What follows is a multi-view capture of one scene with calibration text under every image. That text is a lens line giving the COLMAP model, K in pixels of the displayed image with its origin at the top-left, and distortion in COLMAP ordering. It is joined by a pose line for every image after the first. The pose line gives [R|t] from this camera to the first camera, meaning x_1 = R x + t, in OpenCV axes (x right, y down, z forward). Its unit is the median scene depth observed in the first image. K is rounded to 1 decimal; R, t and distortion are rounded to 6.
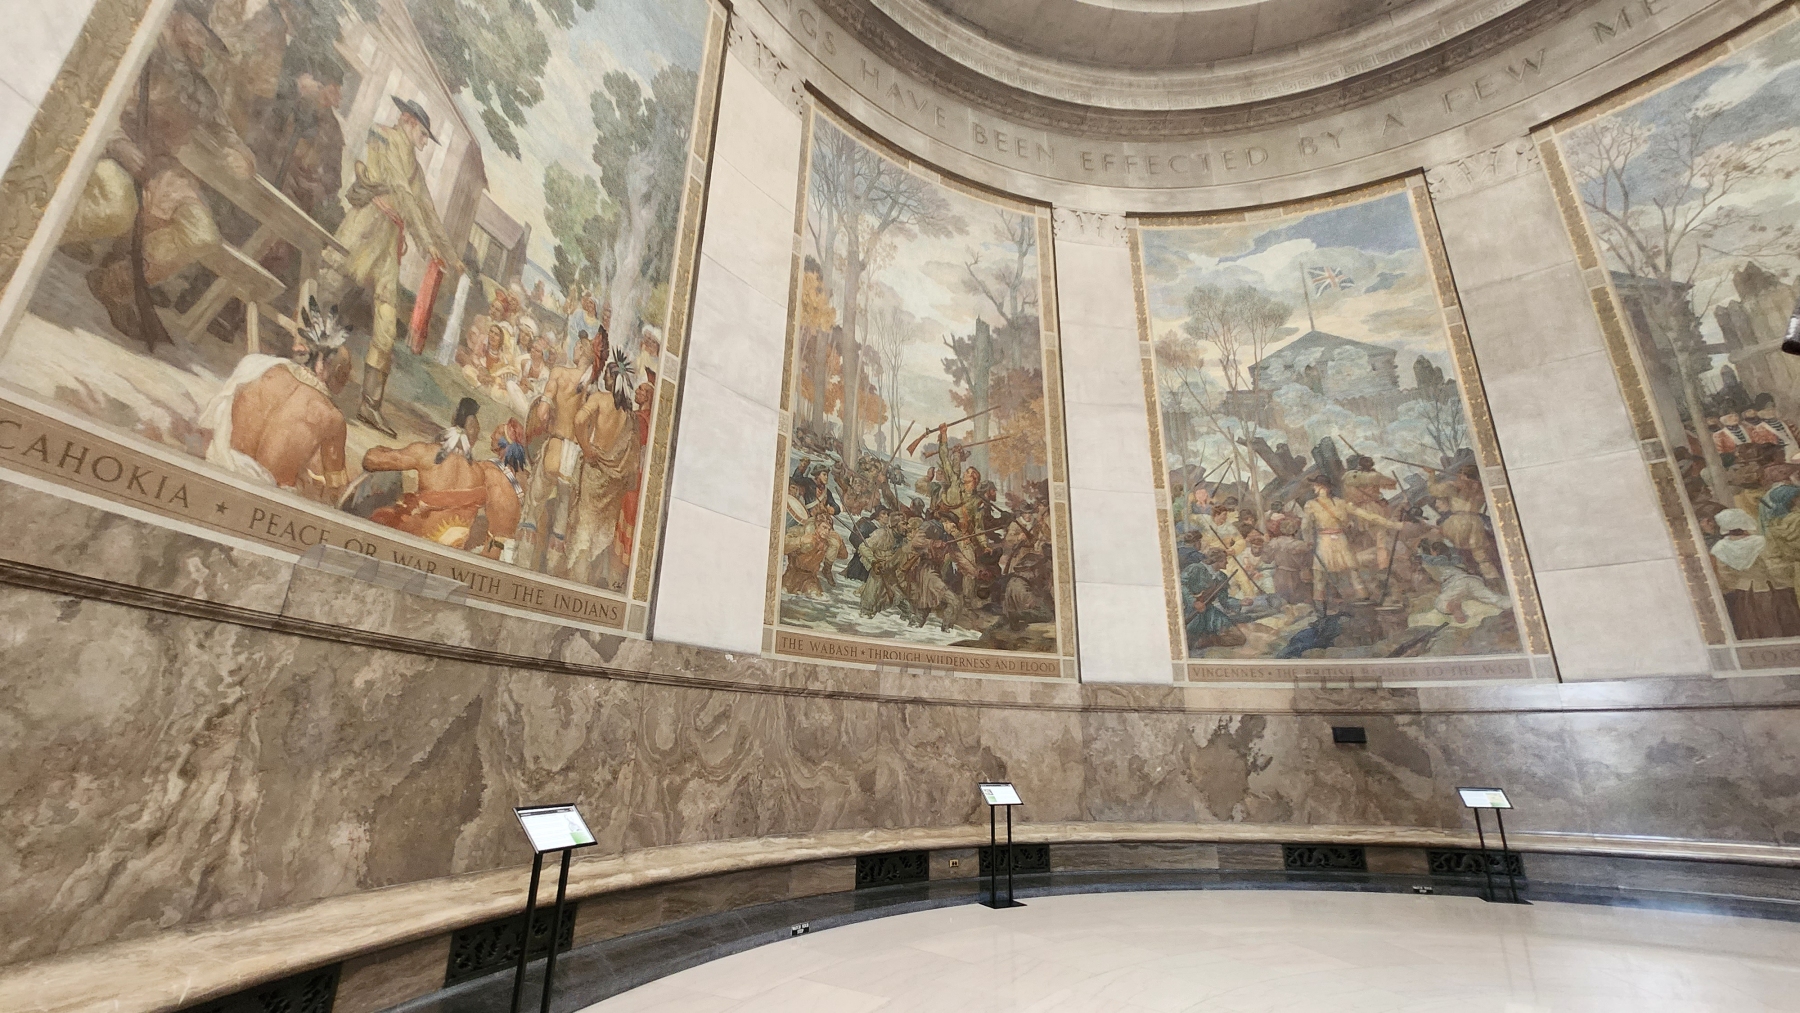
lens RADIAL K [[726.0, 0, 899.8], [0, 726.0, 502.3], [0, 0, 1]] dist [0.001120, -0.002391]
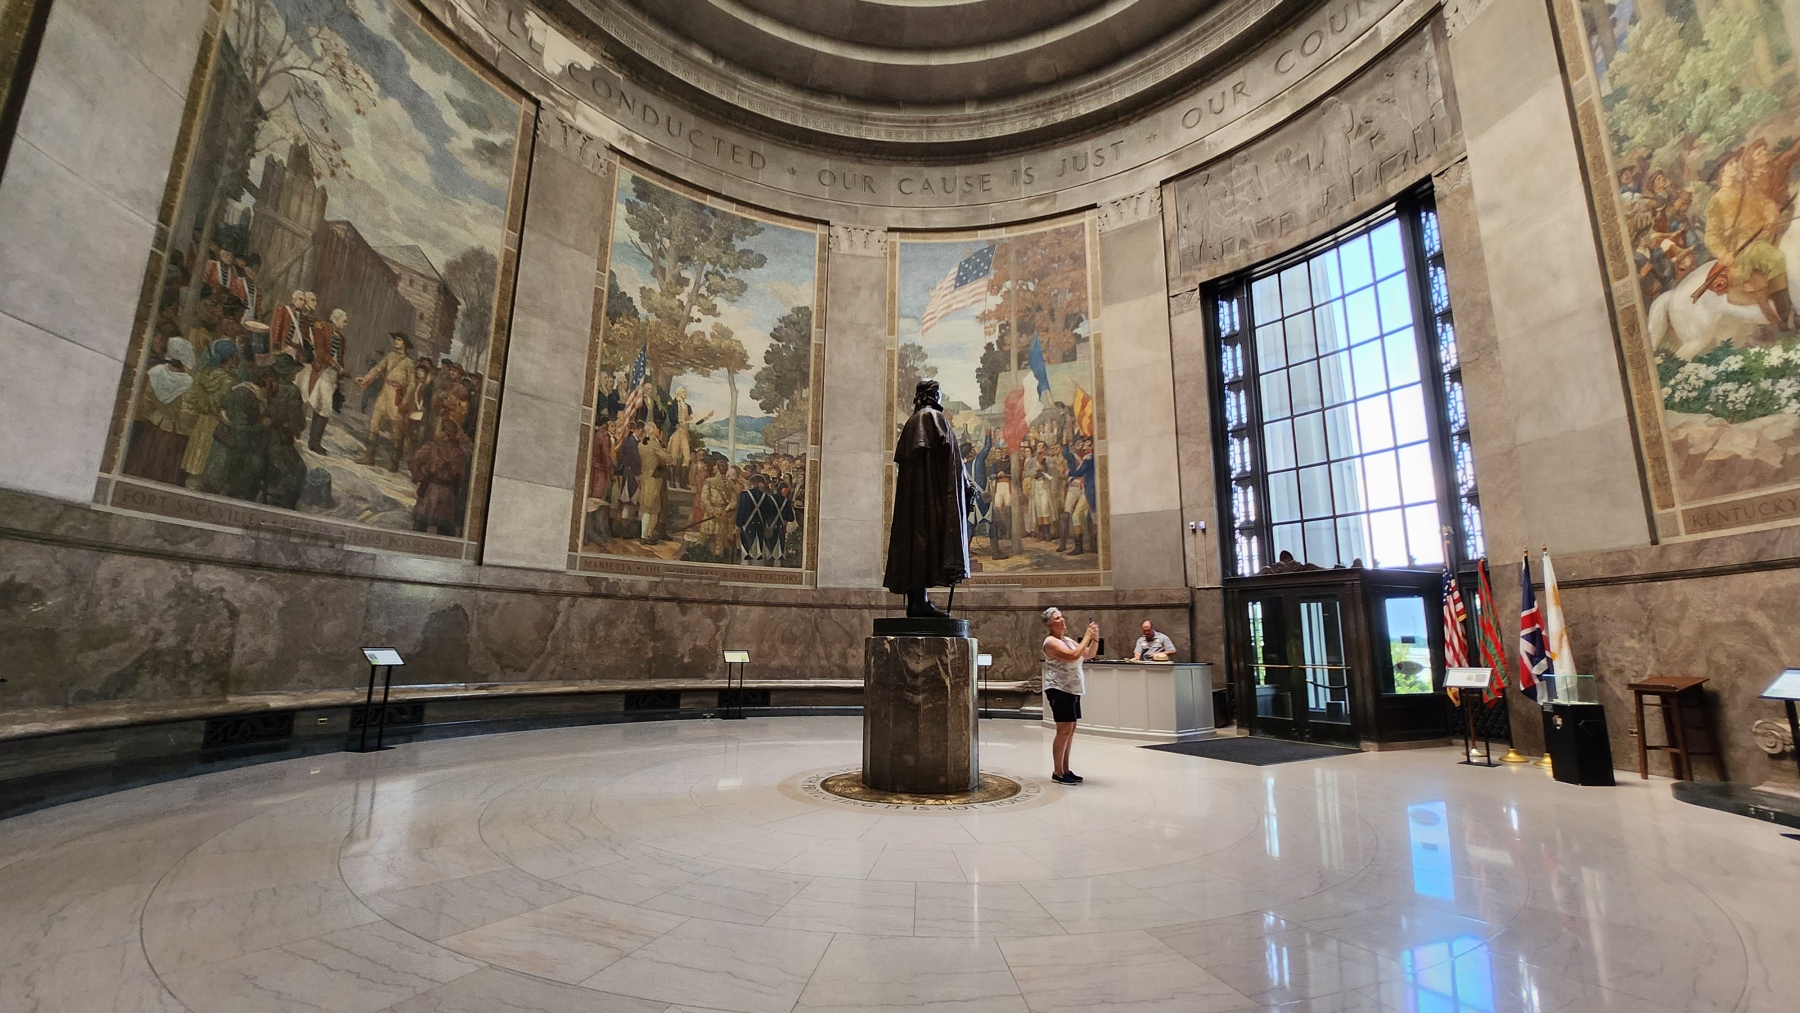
lens RADIAL K [[726.0, 0, 888.7], [0, 726.0, 505.4], [0, 0, 1]] dist [0.001120, -0.002391]
pose [[-0.712810, 0.104432, 0.693539, -0.057291], [-0.259570, 0.879356, -0.399194, 0.309238], [-0.651556, -0.464572, -0.599706, 0.849829]]
